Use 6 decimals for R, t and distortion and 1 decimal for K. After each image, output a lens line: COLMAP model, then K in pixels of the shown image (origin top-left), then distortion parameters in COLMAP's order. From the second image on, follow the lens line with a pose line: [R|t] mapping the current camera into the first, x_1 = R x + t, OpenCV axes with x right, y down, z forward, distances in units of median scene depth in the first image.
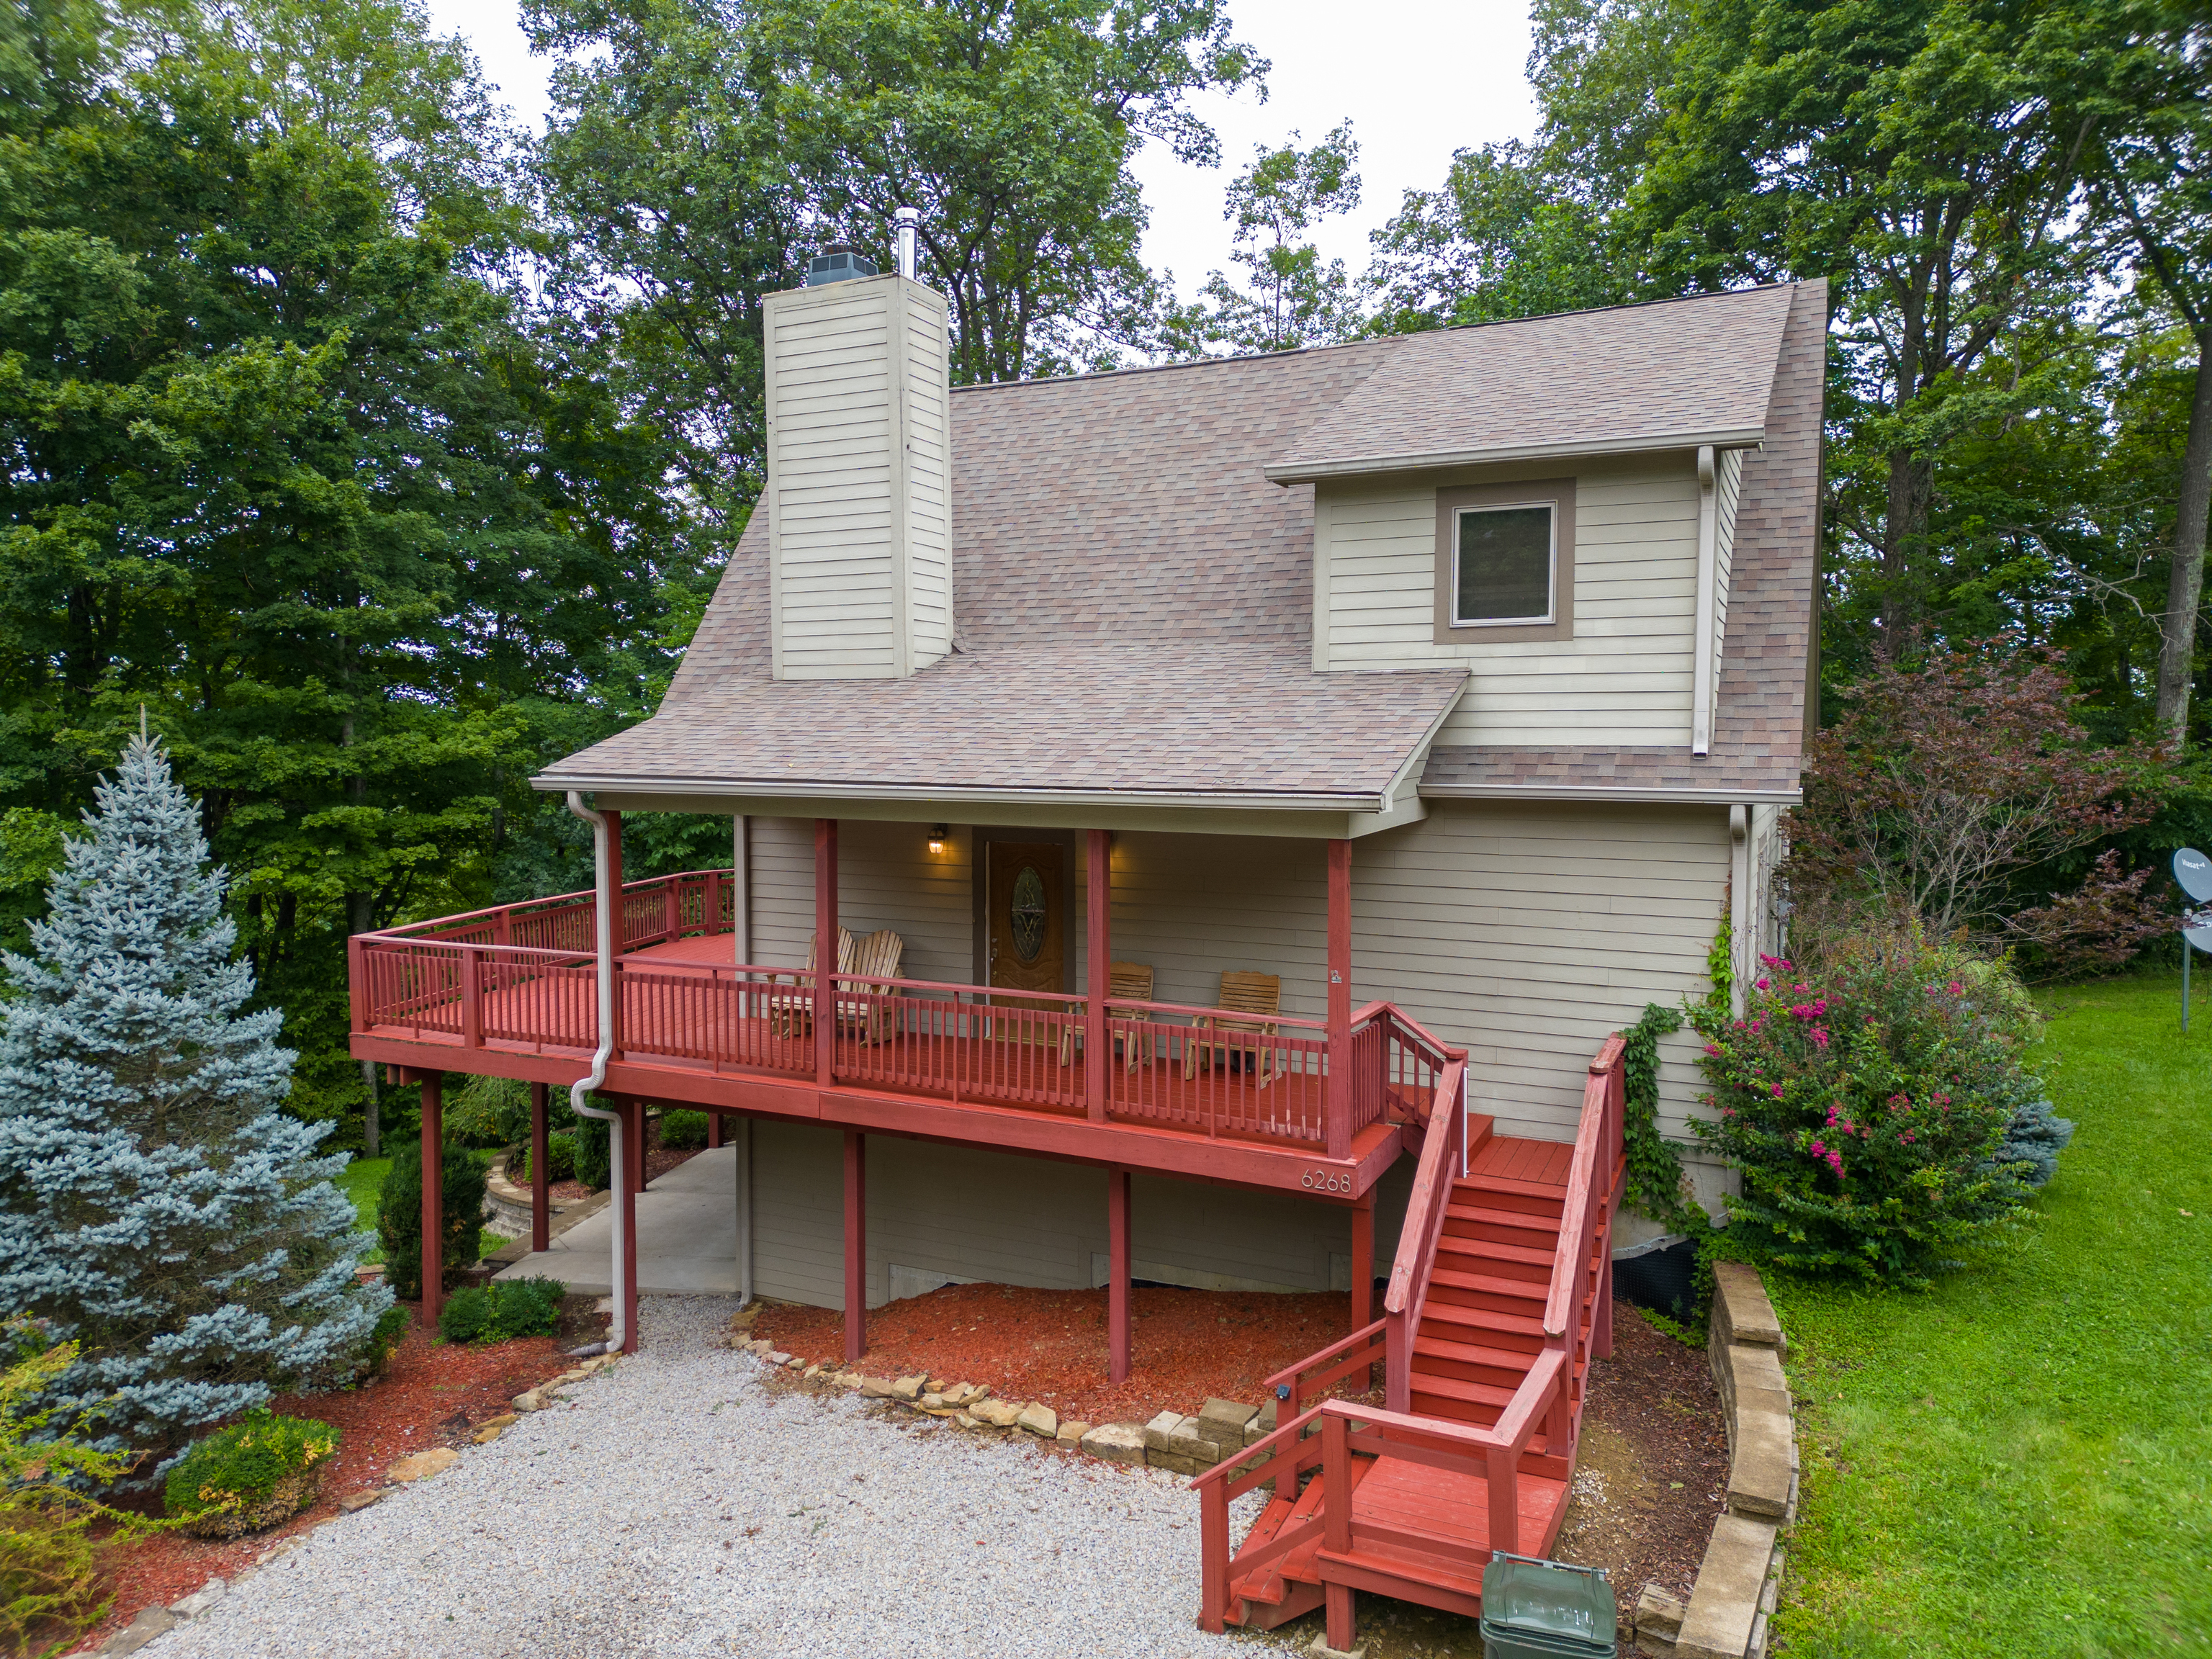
lens RADIAL K [[1644.1, 0, 1106.0], [0, 1644.1, 829.5], [0, 0, 1]] dist [0.092575, -0.001518]
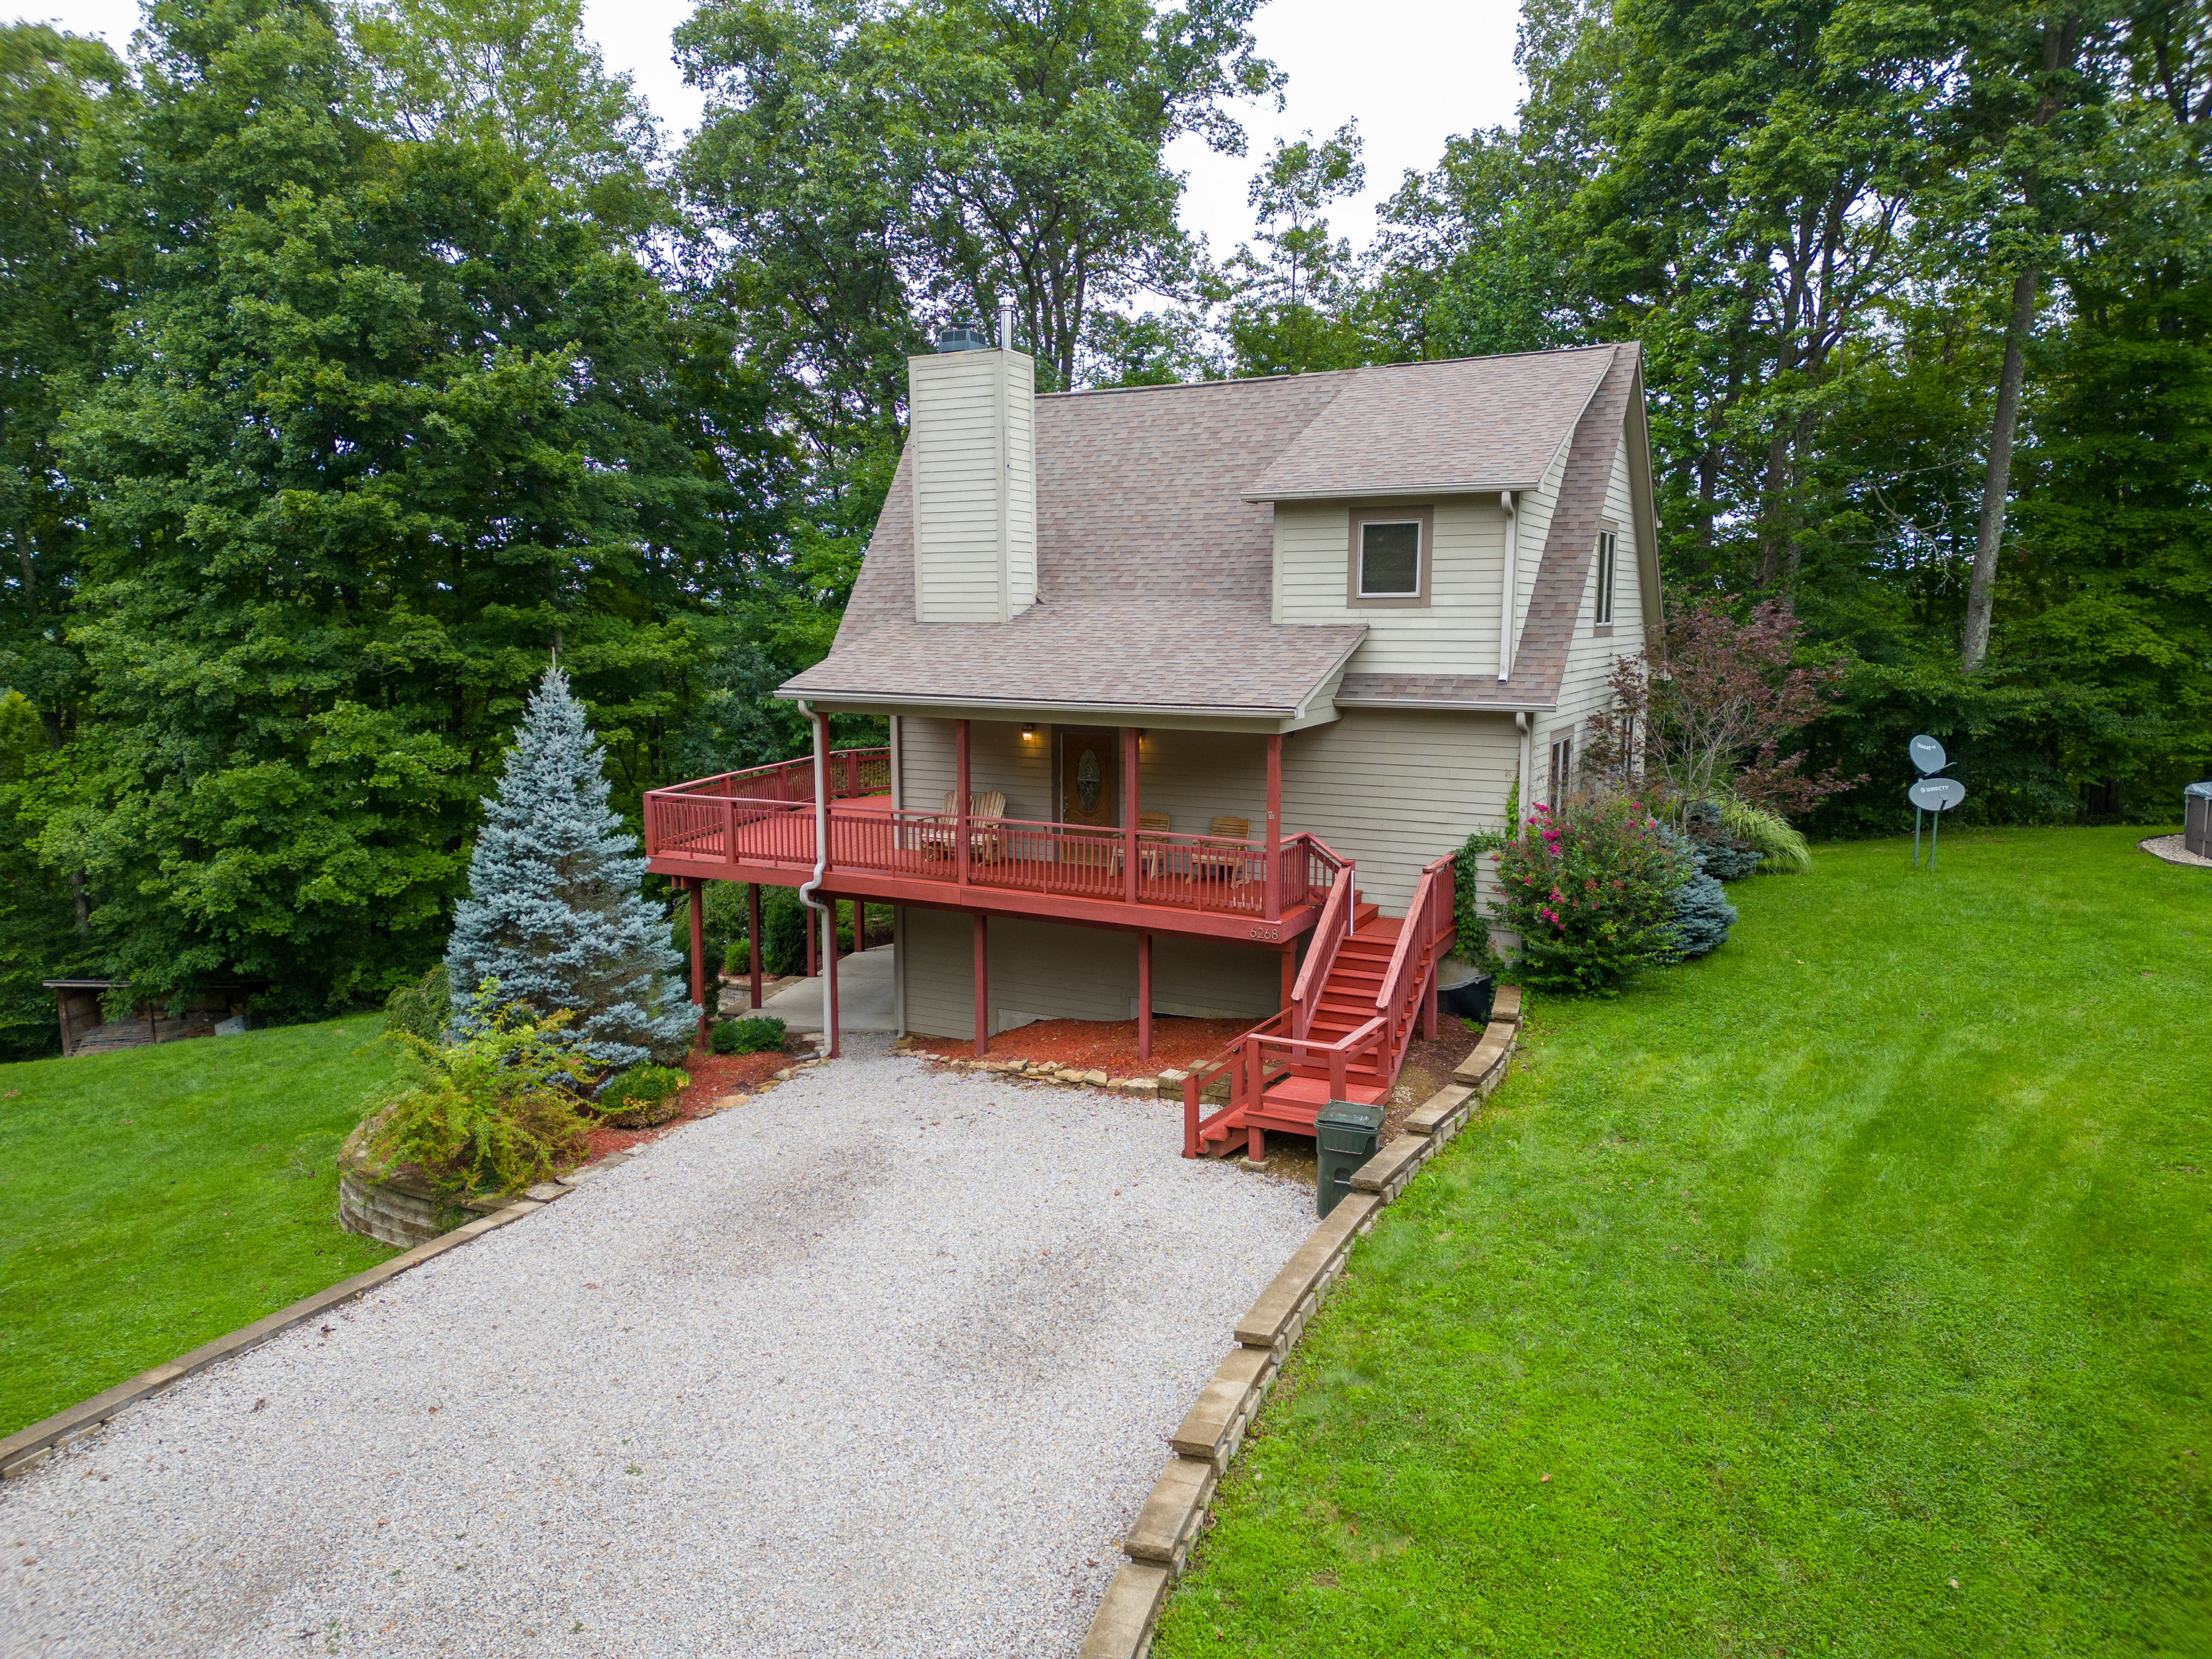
lens RADIAL K [[1564.6, 0, 1106.0], [0, 1564.6, 829.5], [0, 0, 1]] dist [0.091161, -0.074403]
pose [[0.999517, 0.004045, -0.030823, 0.015380], [-0.001699, 0.997125, 0.075753, -0.014282], [0.031041, -0.075664, 0.996650, -0.497462]]
